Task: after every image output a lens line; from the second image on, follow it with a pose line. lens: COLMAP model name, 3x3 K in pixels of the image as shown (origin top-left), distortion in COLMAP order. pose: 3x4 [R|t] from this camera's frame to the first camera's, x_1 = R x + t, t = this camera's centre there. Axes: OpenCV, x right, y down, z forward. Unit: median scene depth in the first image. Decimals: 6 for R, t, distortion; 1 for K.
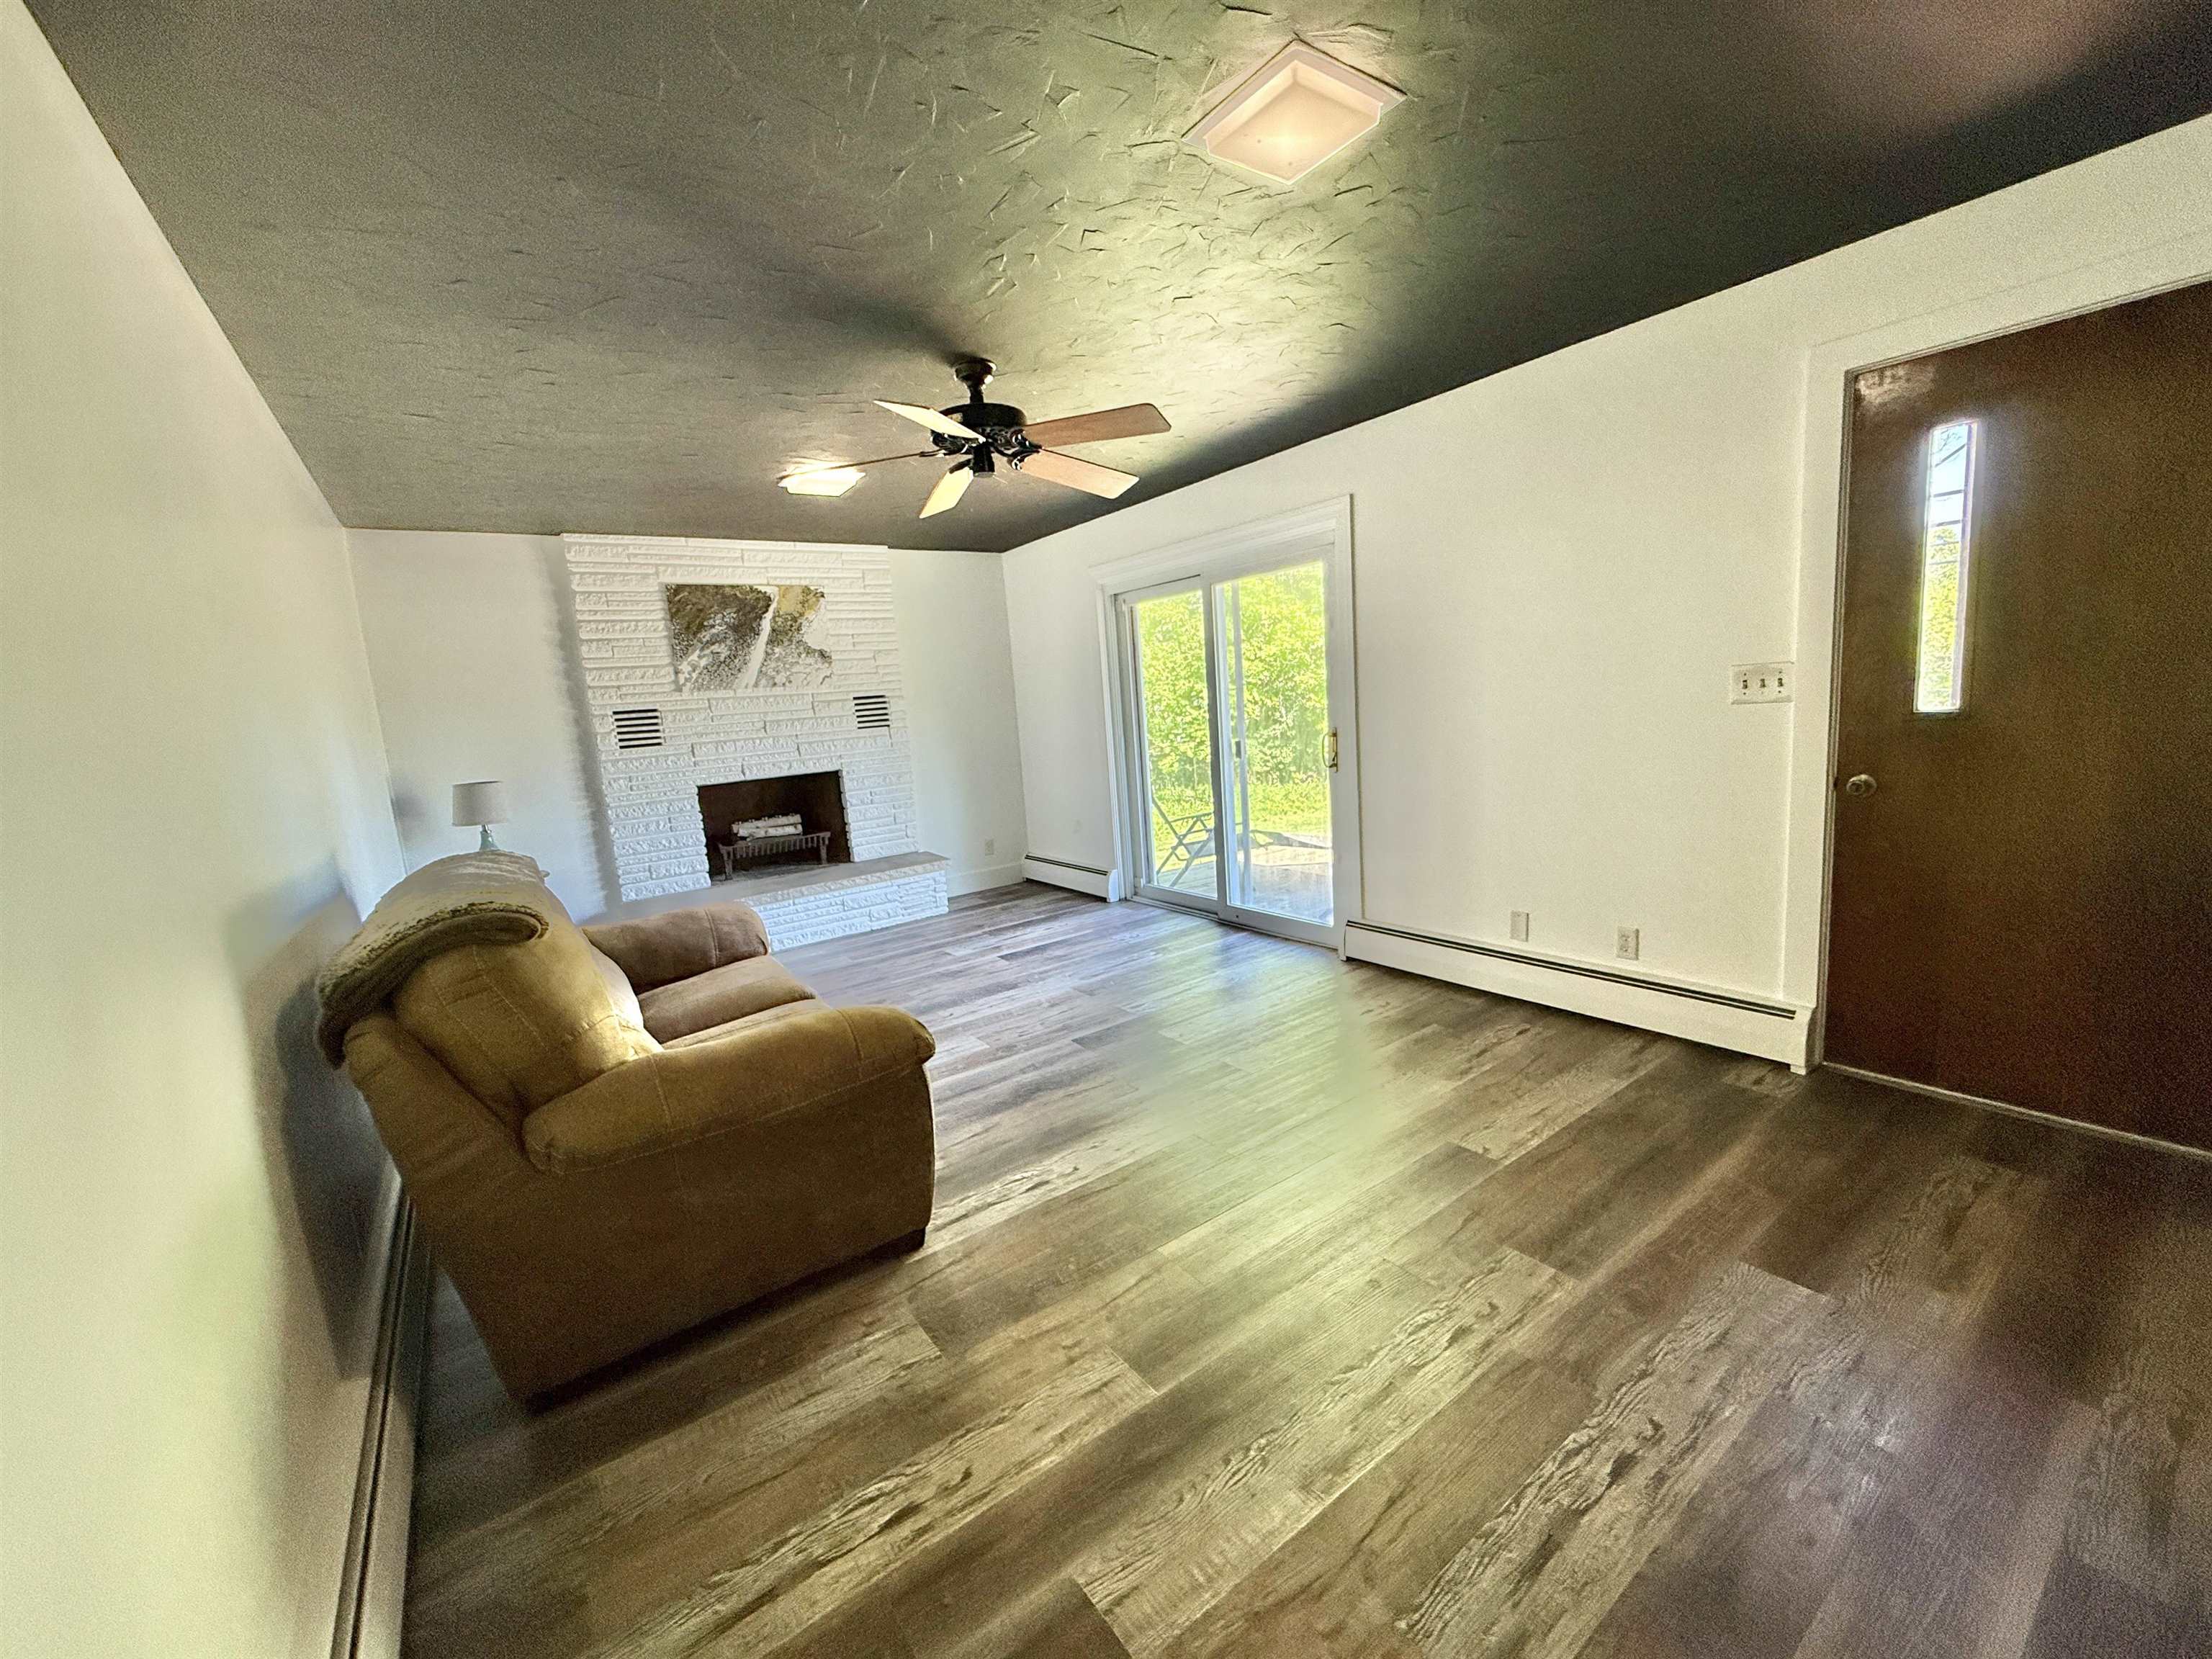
lens RADIAL K [[887.7, 0, 1117.0], [0, 887.7, 834.3], [0, 0, 1]] dist [-0.002525, 0.000038]
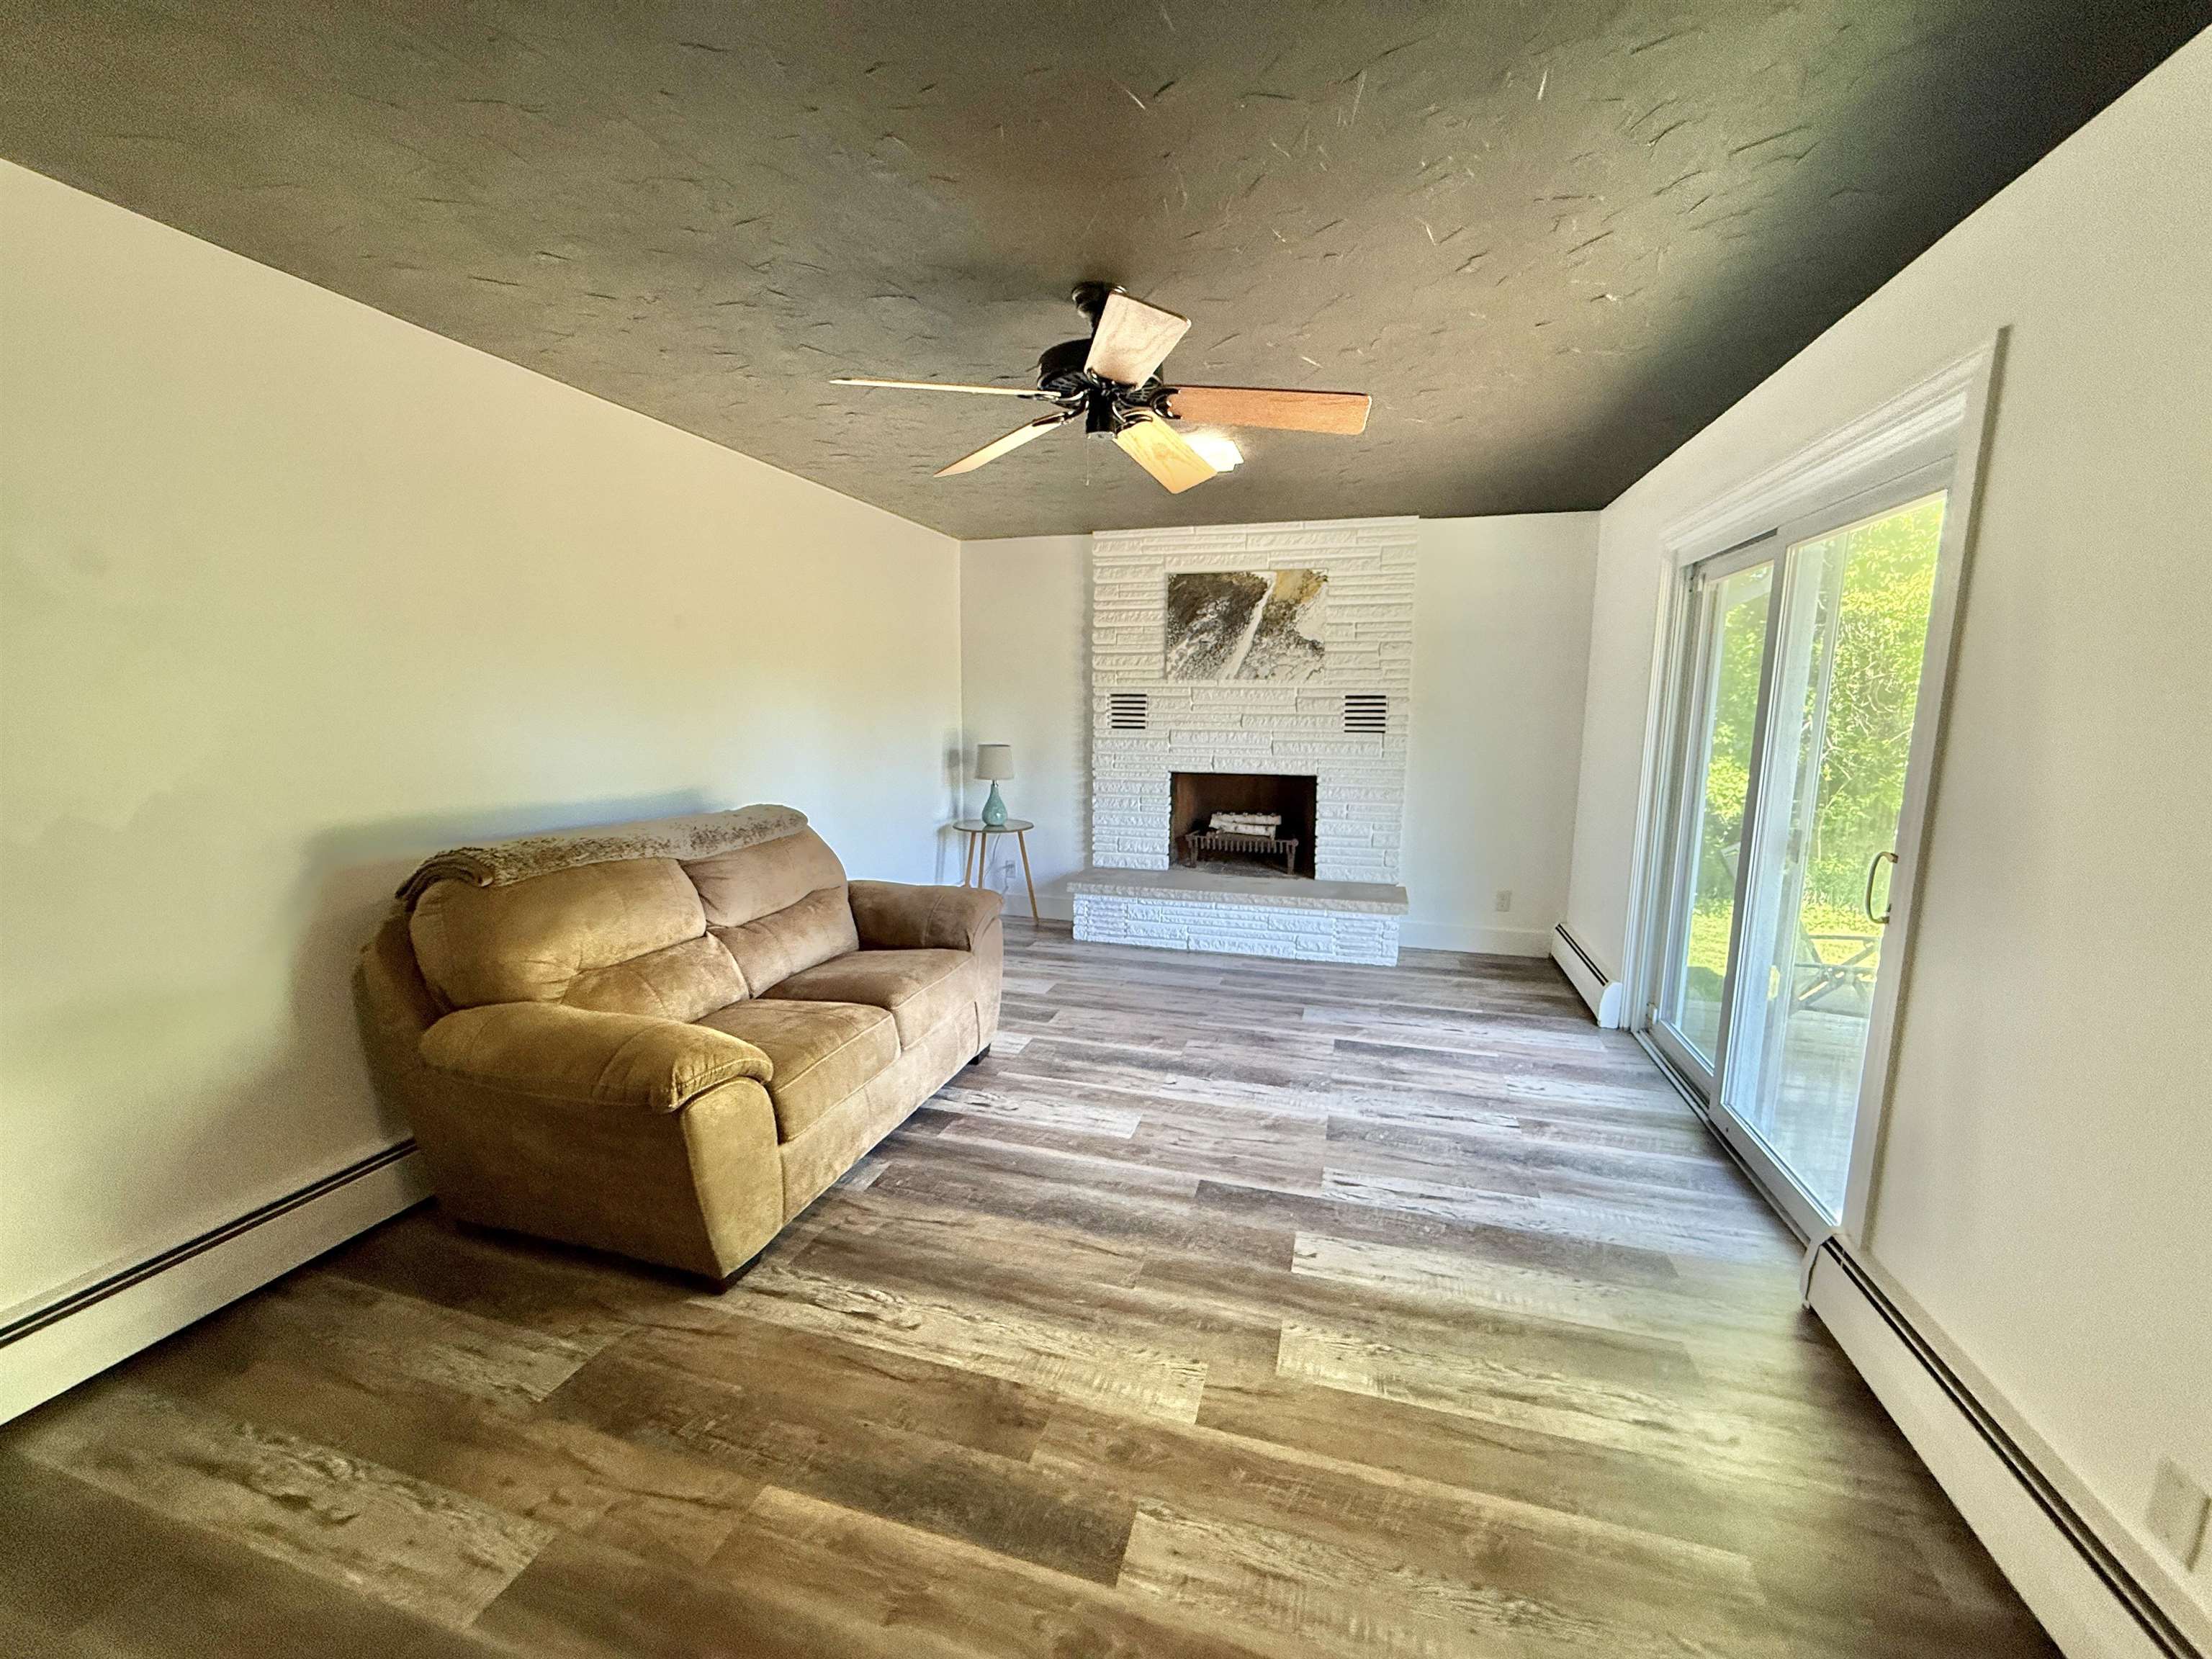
lens RADIAL K [[890.7, 0, 1089.0], [0, 890.7, 833.7], [0, 0, 1]] dist [-0.000923, 0.000071]
pose [[0.600510, 0.195530, -0.775342, 0.291646], [-0.174164, 0.978346, 0.111833, -0.085786], [0.780419, 0.067880, 0.621561, 0.302886]]
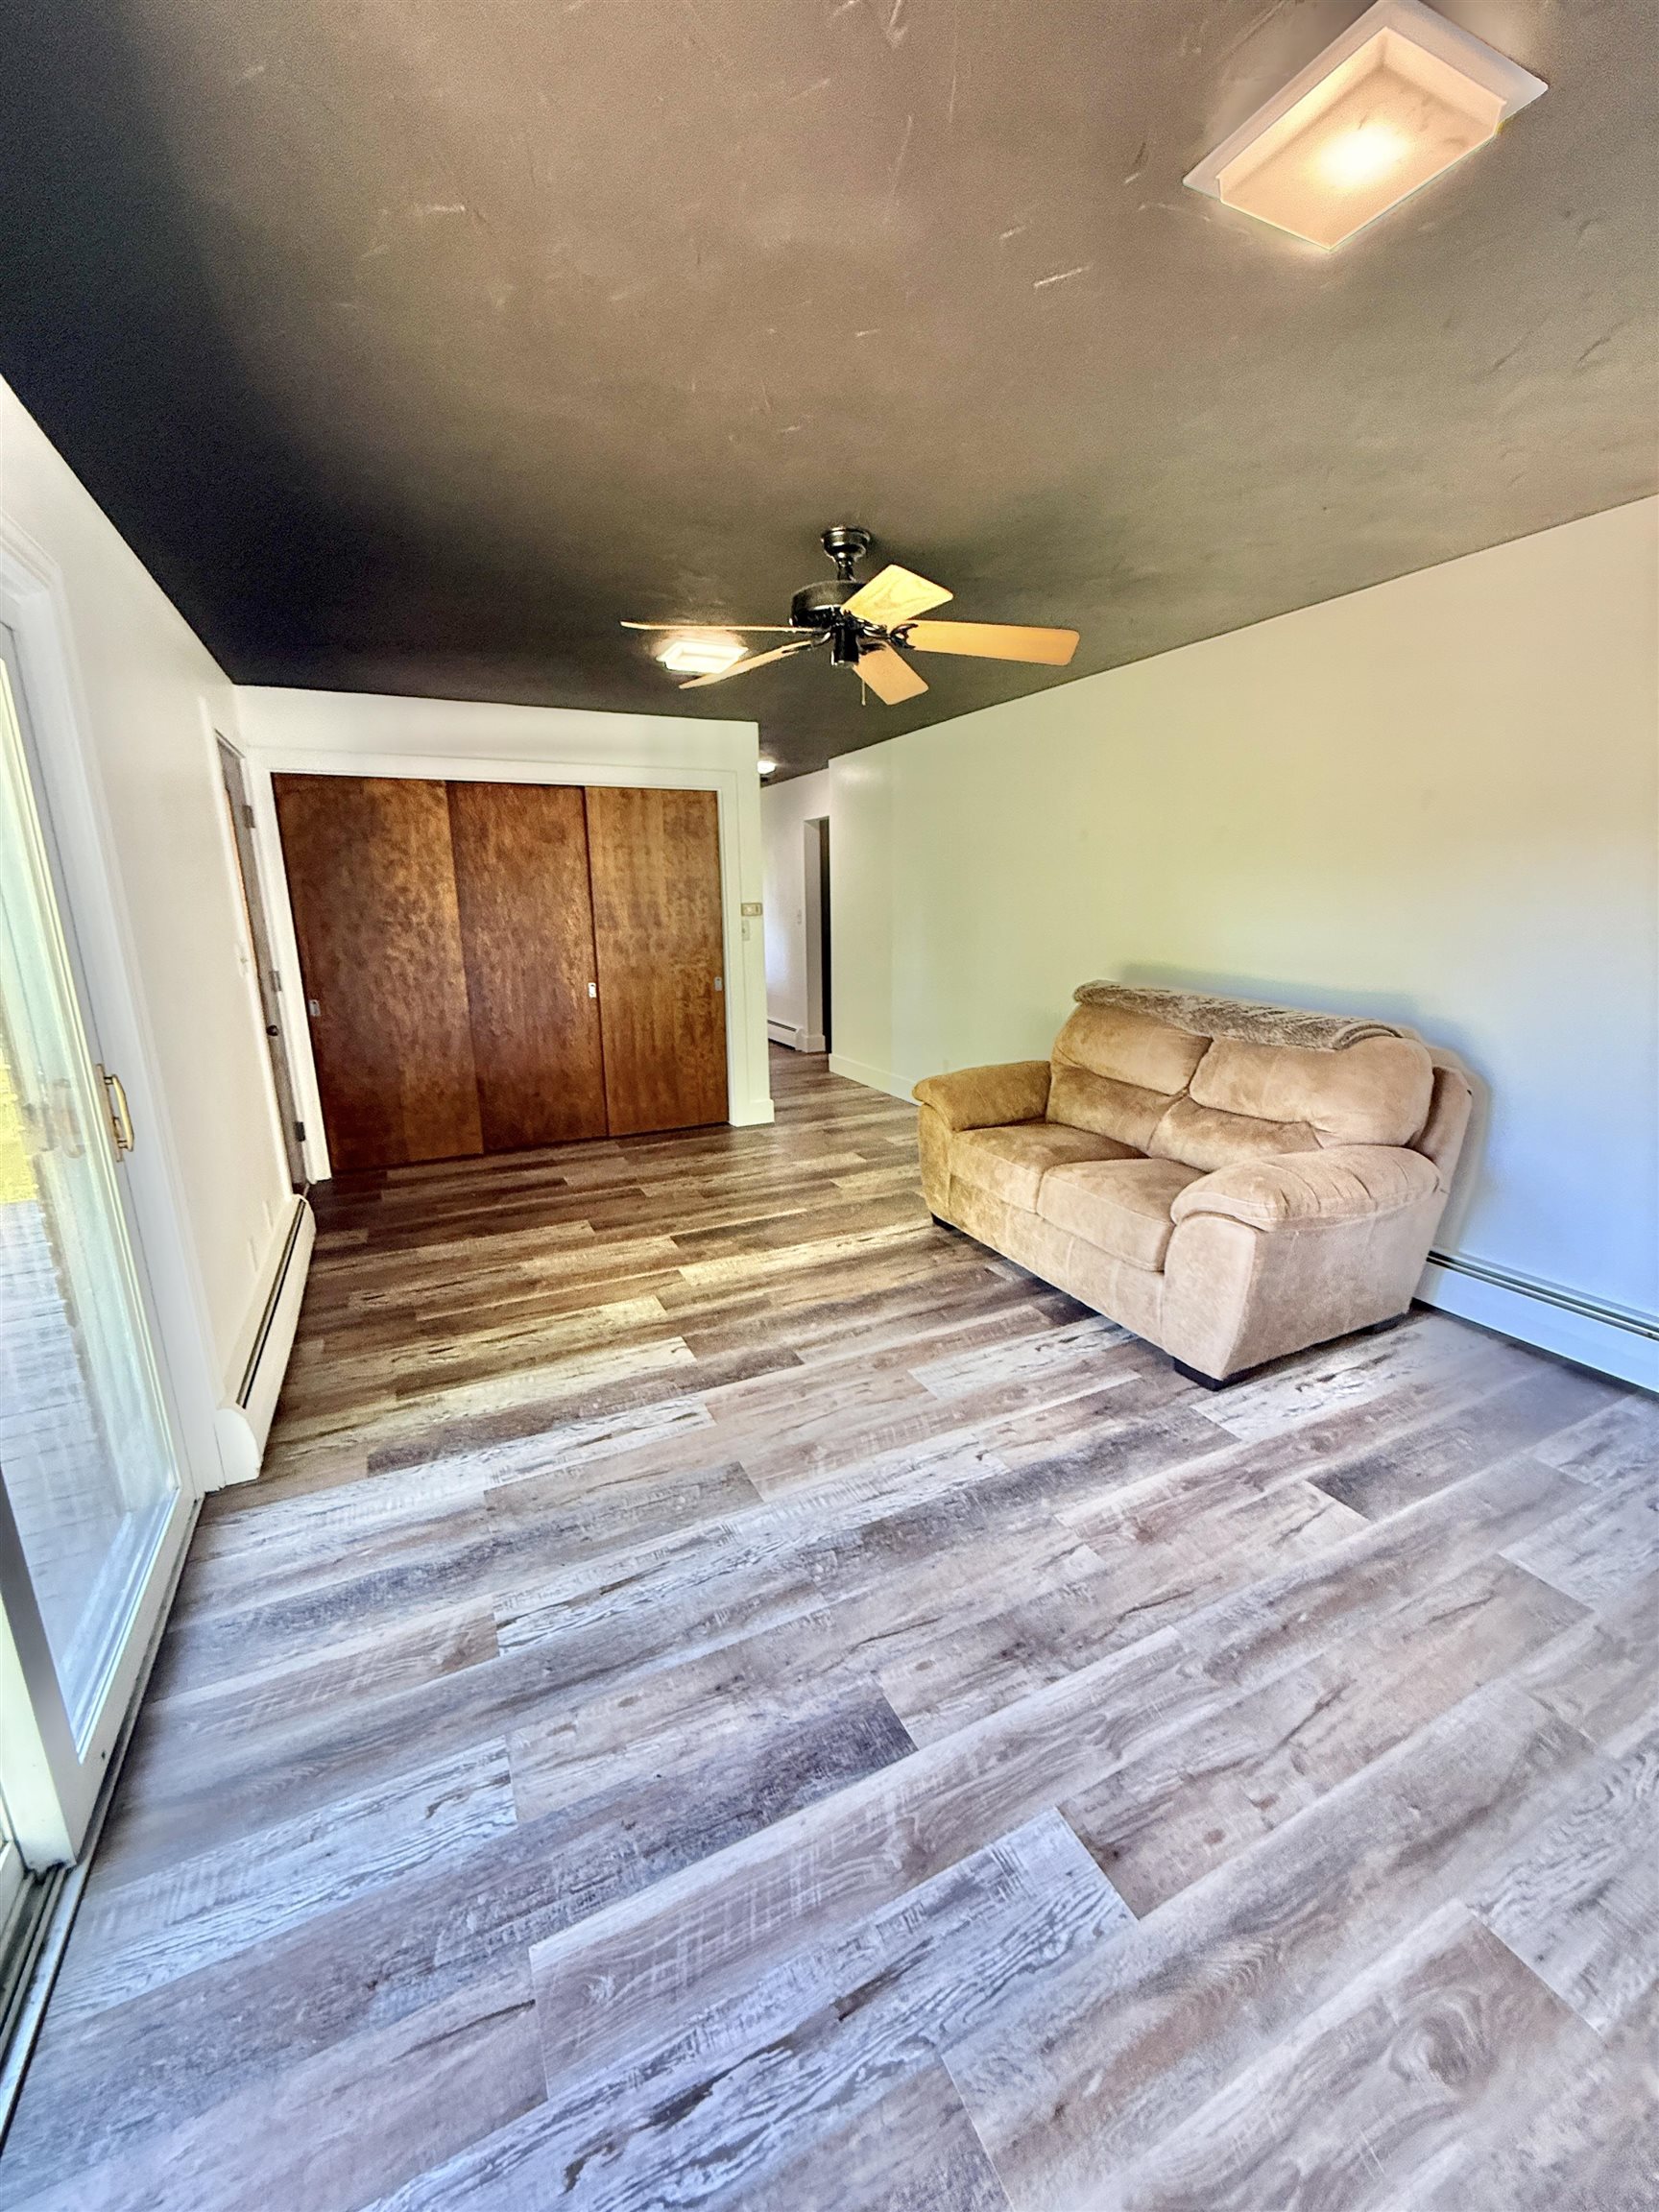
lens RADIAL K [[890.7, 0, 829.5], [0, 890.7, 1106.0], [0, 0, 1]] dist [-0.000923, 0.000071]
pose [[-0.978754, 0.048303, 0.199266, -0.168097], [0.119645, 0.923782, 0.363746, -0.182863], [-0.166509, 0.379859, -0.909935, 1.130039]]
